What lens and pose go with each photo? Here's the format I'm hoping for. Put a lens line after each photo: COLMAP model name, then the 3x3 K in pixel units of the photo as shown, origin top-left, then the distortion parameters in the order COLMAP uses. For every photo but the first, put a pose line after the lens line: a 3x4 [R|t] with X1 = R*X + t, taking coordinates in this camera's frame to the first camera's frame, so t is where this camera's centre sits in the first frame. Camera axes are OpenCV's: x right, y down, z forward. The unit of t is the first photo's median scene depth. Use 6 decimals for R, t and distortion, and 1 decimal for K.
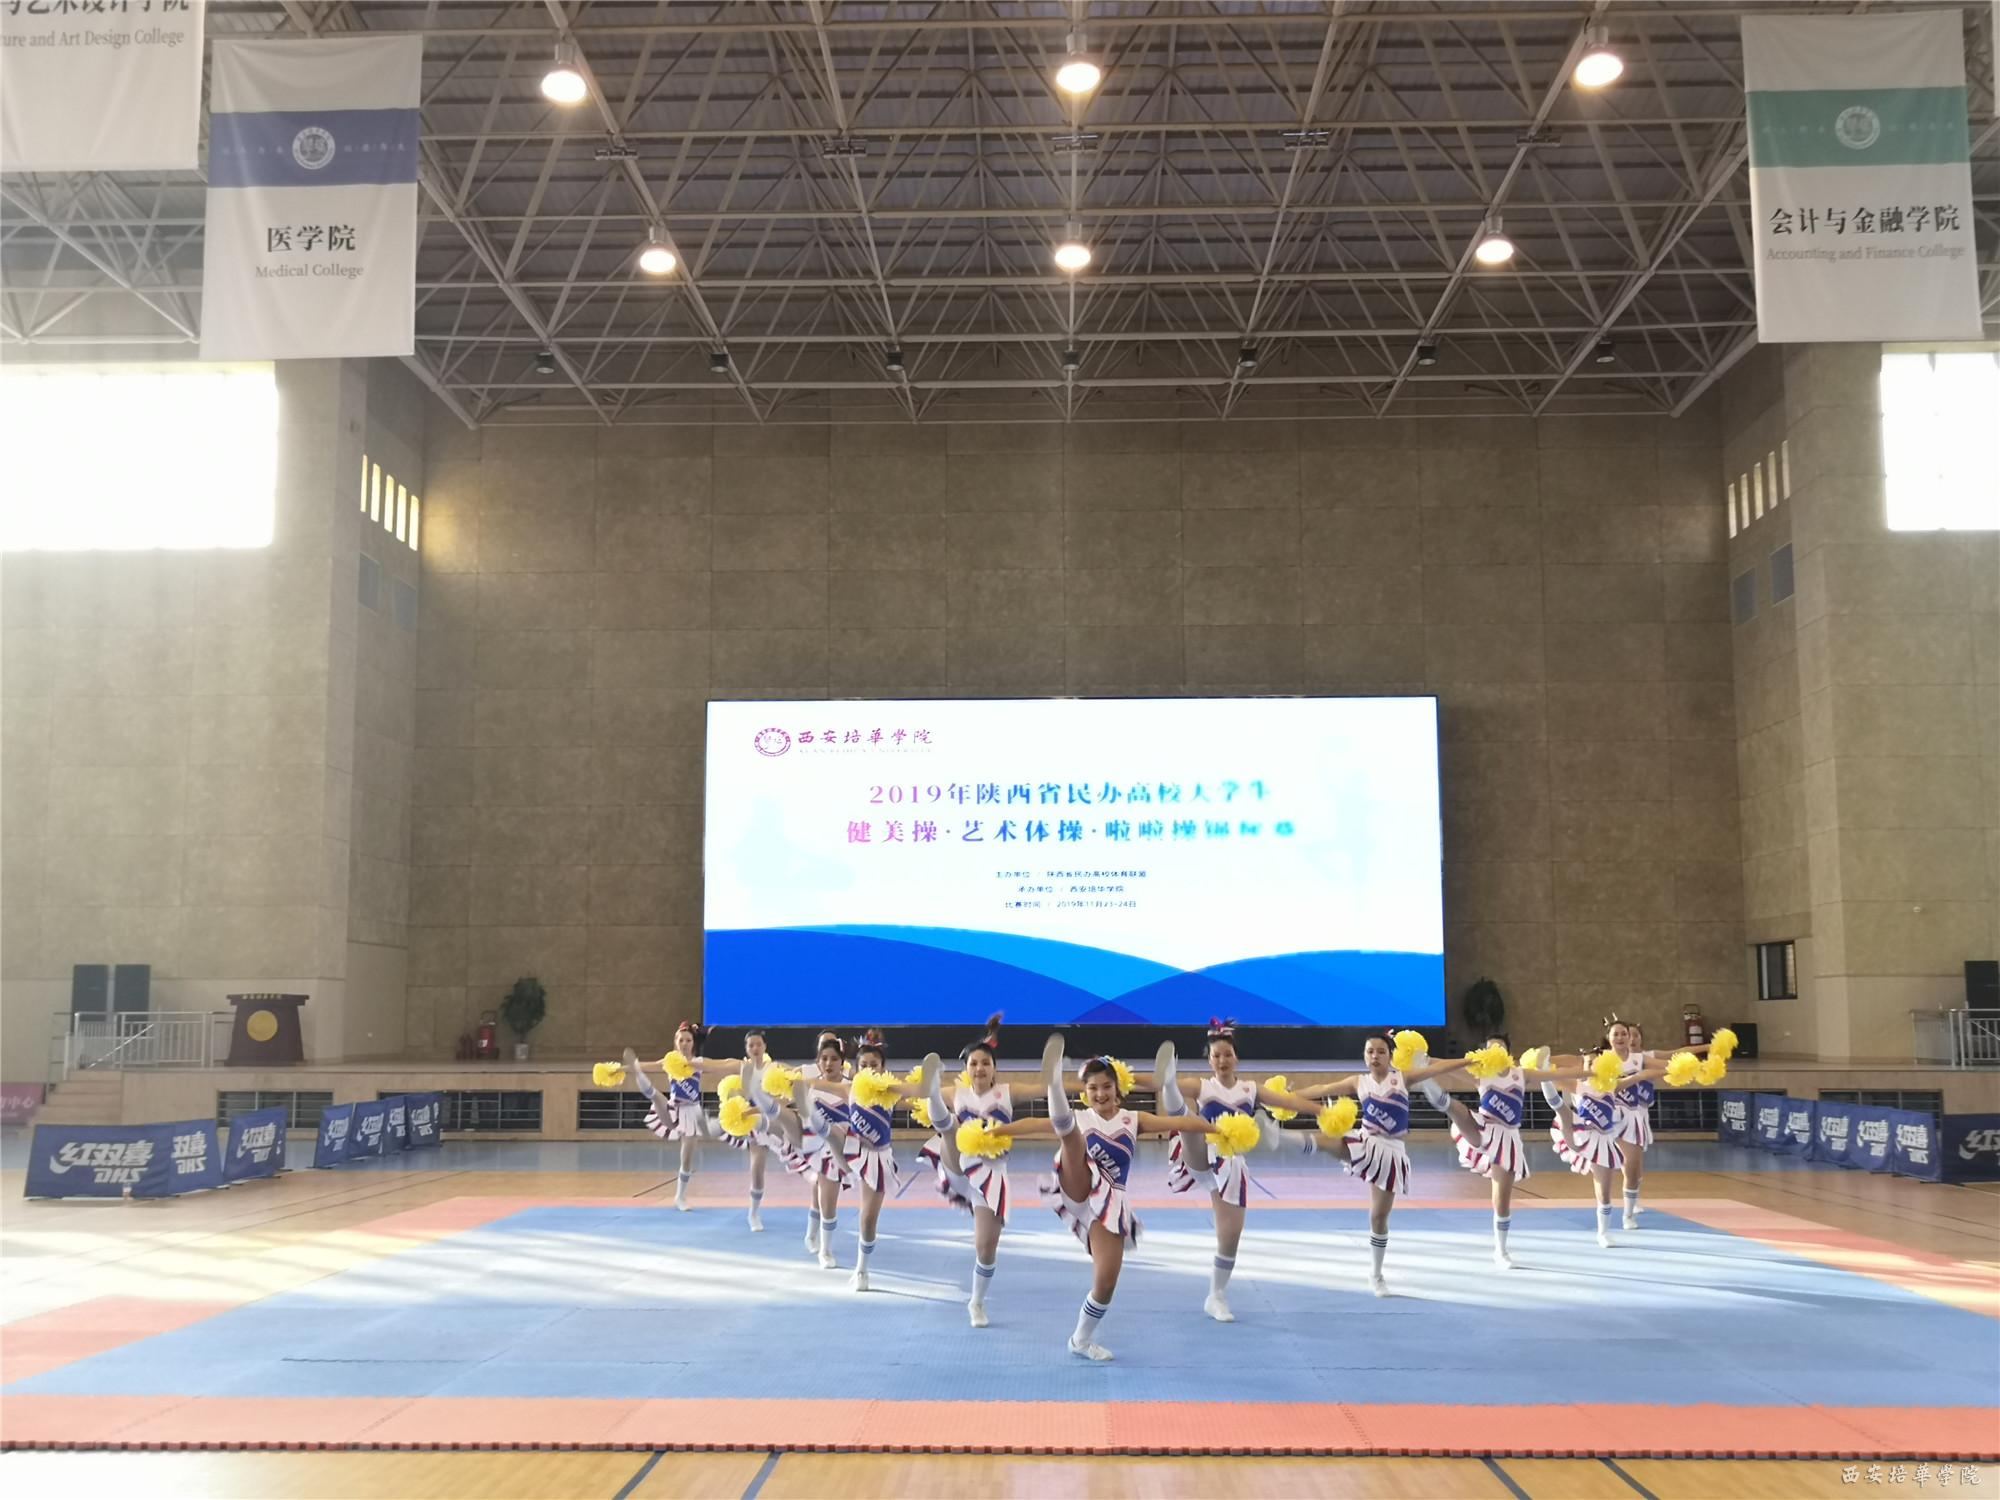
lens RADIAL K [[2123.9, 0, 931.5], [0, 2123.9, 717.3], [0, 0, 1]] dist [-0.000014, 0.000000]
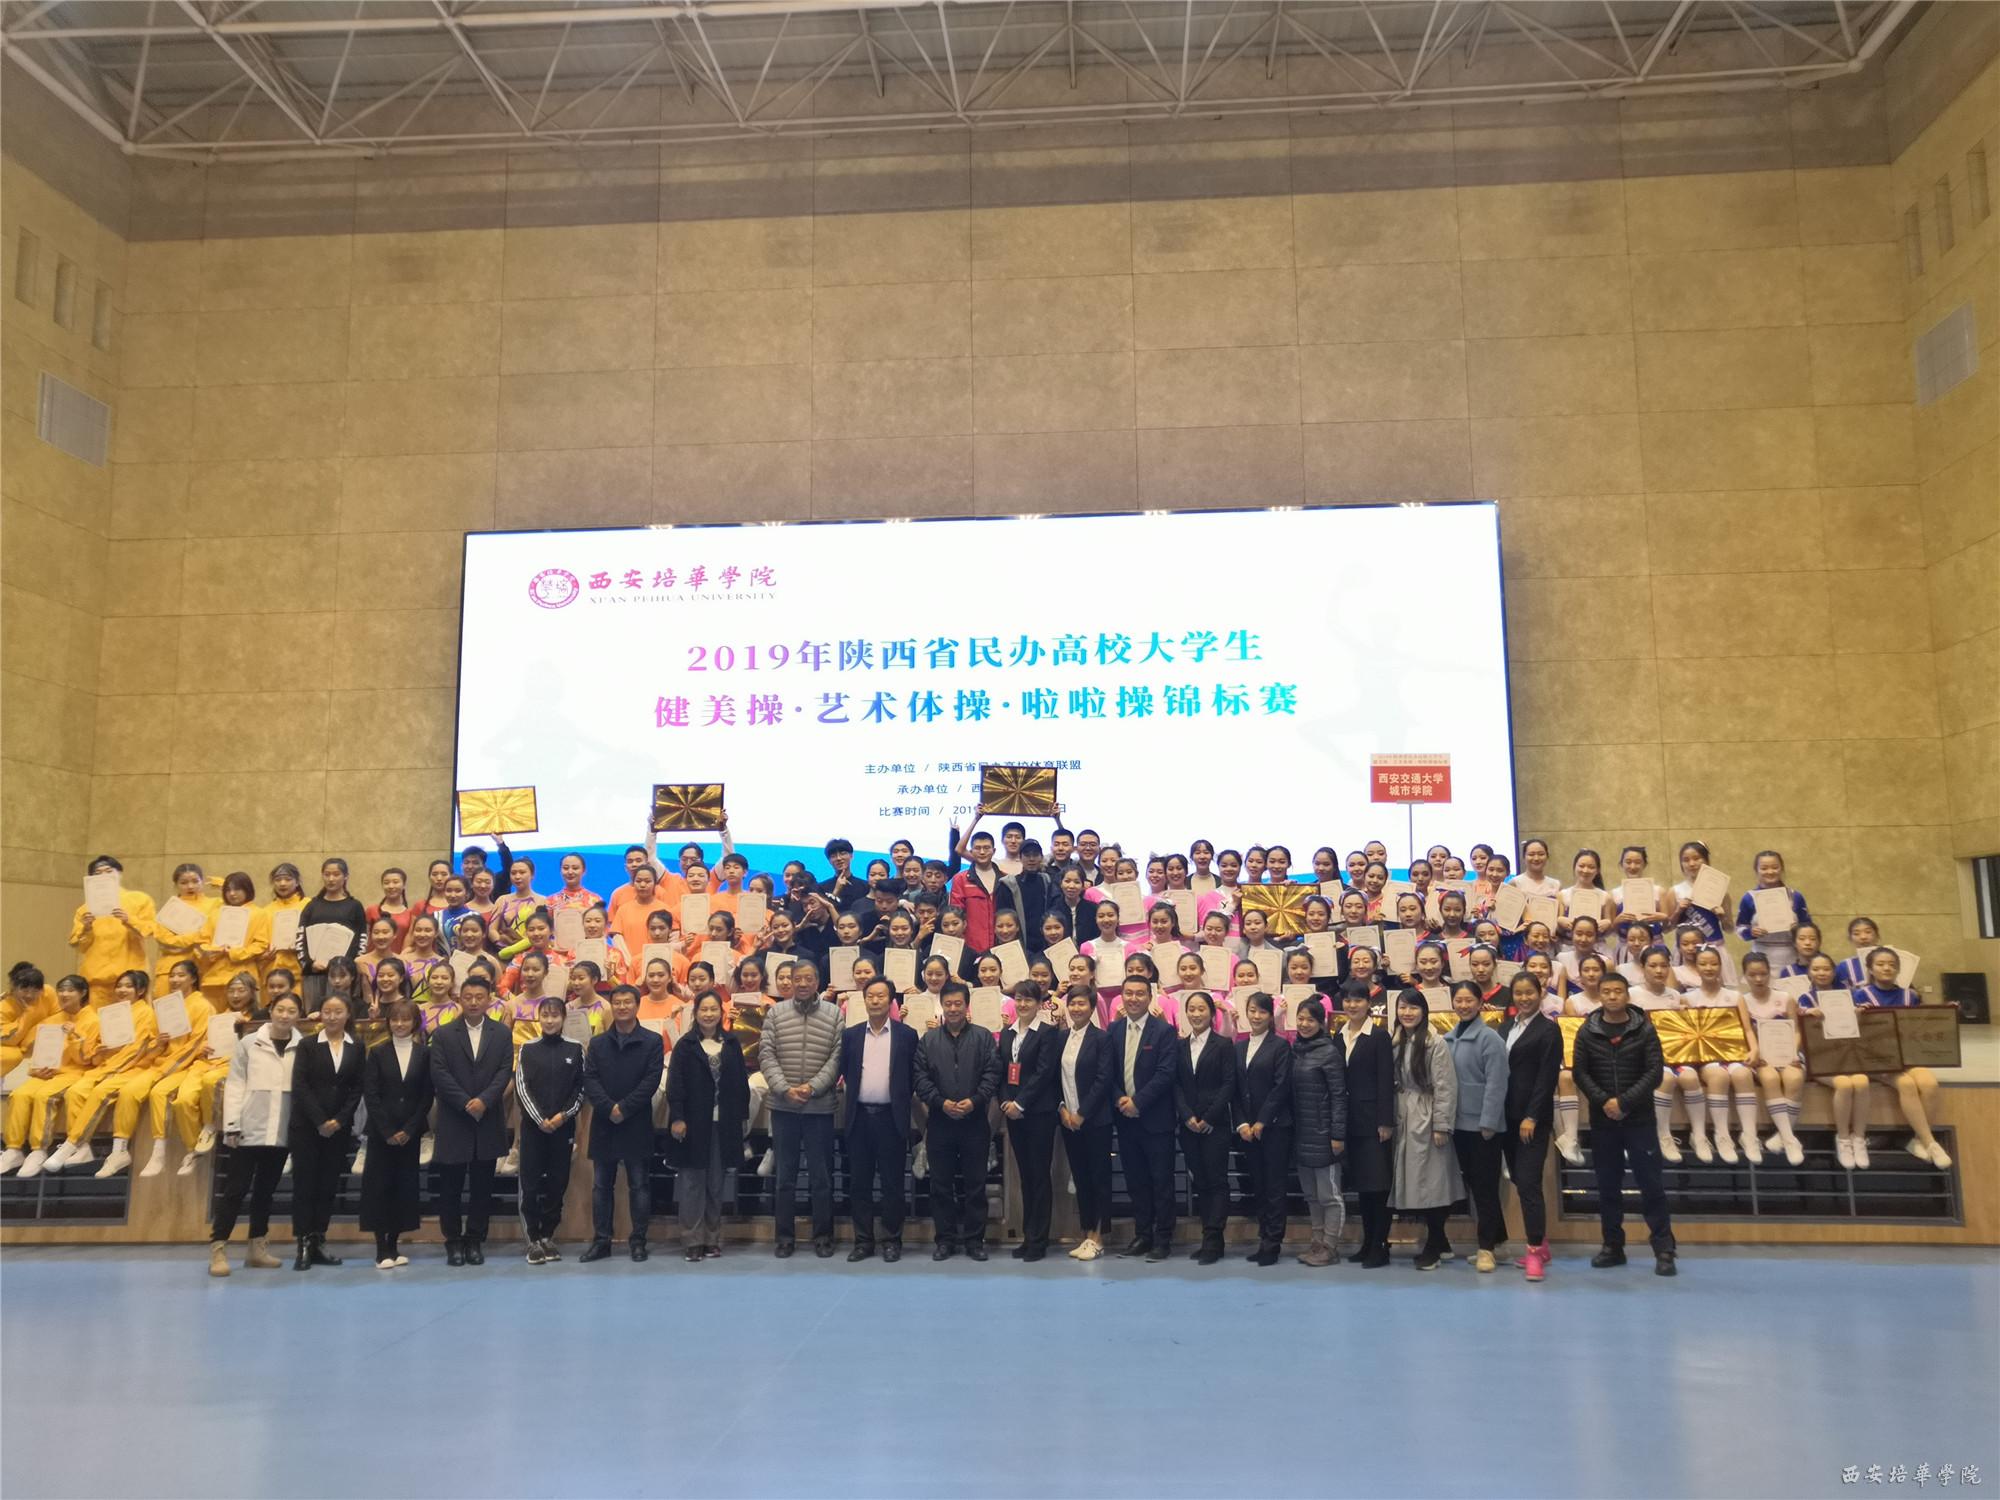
lens RADIAL K [[1551.7, 0, 993.1], [0, 1551.7, 747.9], [0, 0, 1]] dist [-0.001948, 0.010264]
pose [[0.999869, -0.012164, -0.010696, 0.075881], [0.012228, 0.999908, 0.005908, 0.063070], [0.010623, -0.006038, 0.999925, 0.480113]]
